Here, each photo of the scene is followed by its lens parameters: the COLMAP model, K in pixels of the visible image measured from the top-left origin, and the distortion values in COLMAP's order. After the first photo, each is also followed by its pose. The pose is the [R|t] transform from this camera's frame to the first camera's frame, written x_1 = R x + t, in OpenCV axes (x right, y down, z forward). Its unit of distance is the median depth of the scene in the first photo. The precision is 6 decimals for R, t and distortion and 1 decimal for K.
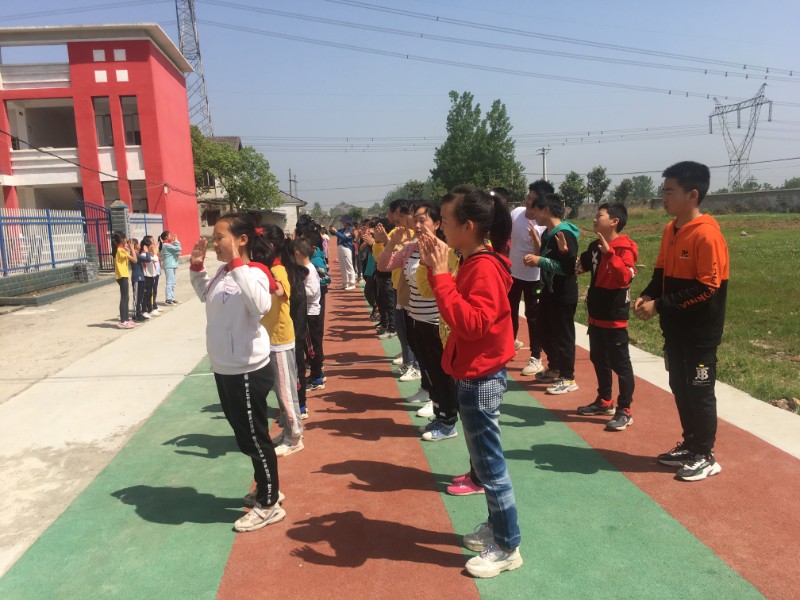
lens RADIAL K [[682.7, 0, 398.5], [0, 682.7, 299.0], [0, 0, 1]] dist [0.089207, -0.155943]
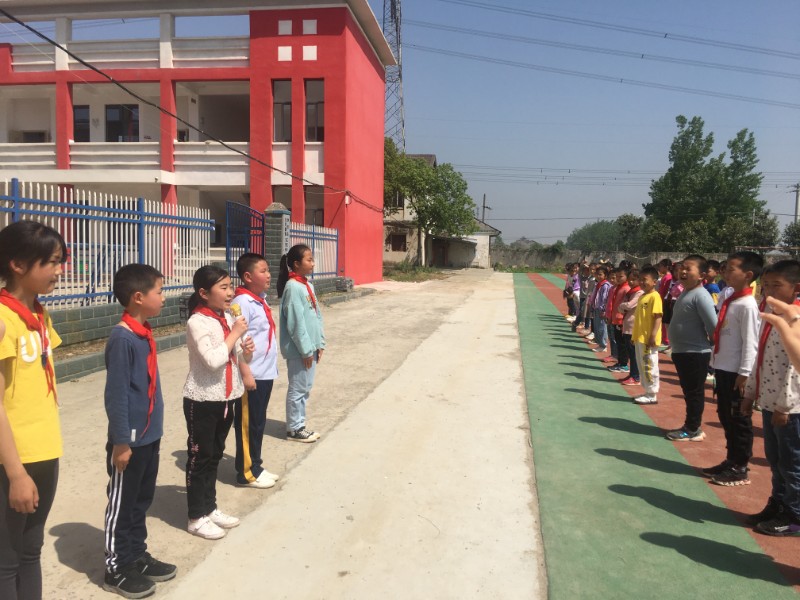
lens RADIAL K [[682.7, 0, 398.5], [0, 682.7, 299.0], [0, 0, 1]] dist [0.089207, -0.155943]
pose [[0.964573, 0.088376, -0.248574, -0.077286], [-0.100099, 0.994365, -0.034898, -0.025022], [0.244090, 0.058544, 0.967984, 0.264885]]
